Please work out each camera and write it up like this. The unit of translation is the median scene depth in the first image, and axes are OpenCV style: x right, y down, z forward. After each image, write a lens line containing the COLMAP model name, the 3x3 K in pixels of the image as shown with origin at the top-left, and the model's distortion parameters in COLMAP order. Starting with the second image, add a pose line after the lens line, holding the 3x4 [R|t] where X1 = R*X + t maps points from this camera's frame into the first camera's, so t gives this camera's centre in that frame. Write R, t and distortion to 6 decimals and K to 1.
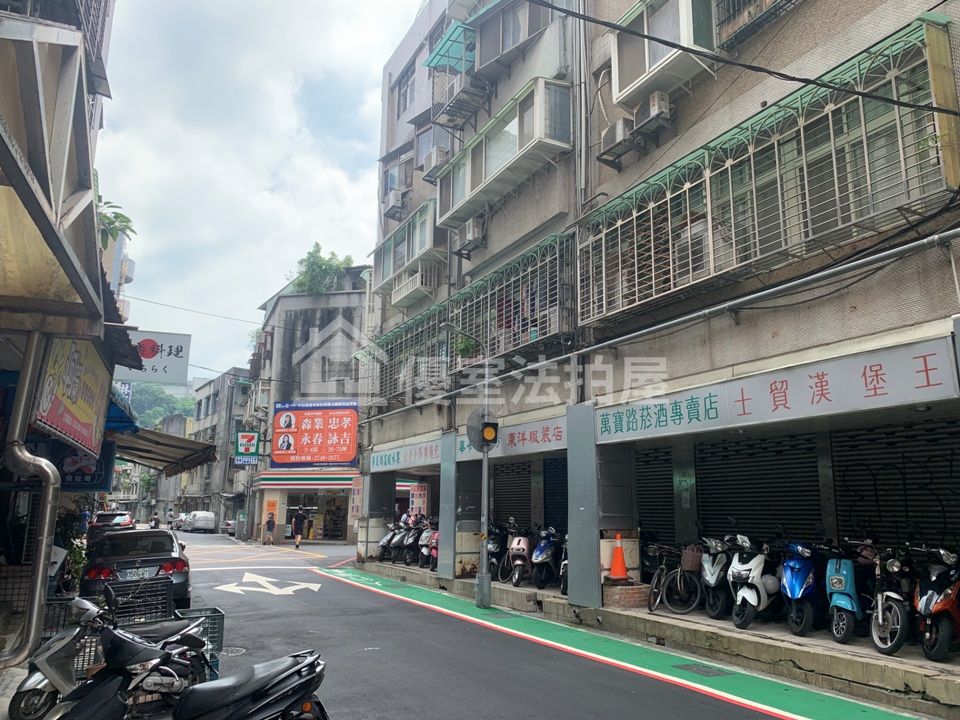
lens RADIAL K [[713.9, 0, 466.0], [0, 713.9, 347.9], [0, 0, 1]] dist [0.043902, -0.053207]
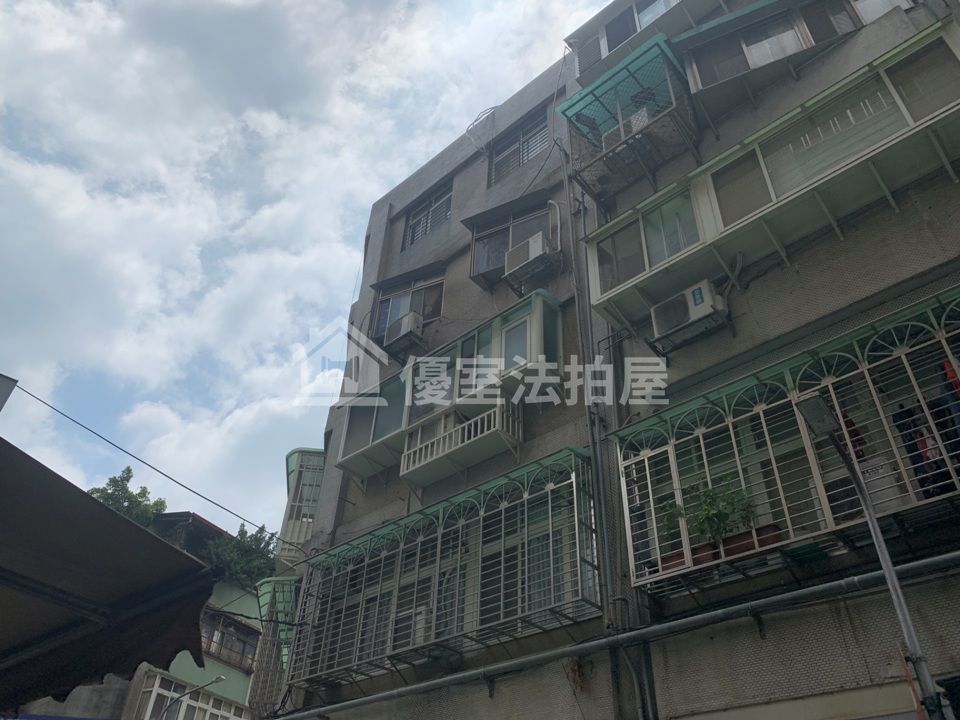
lens RADIAL K [[713.9, 0, 504.6], [0, 713.9, 348.8], [0, 0, 1]] dist [0.043902, -0.053207]
pose [[0.929461, 0.236017, 0.283547, -0.173064], [-0.088504, 0.888789, -0.449690, 0.076116], [-0.358148, 0.392874, 0.846983, 0.385993]]
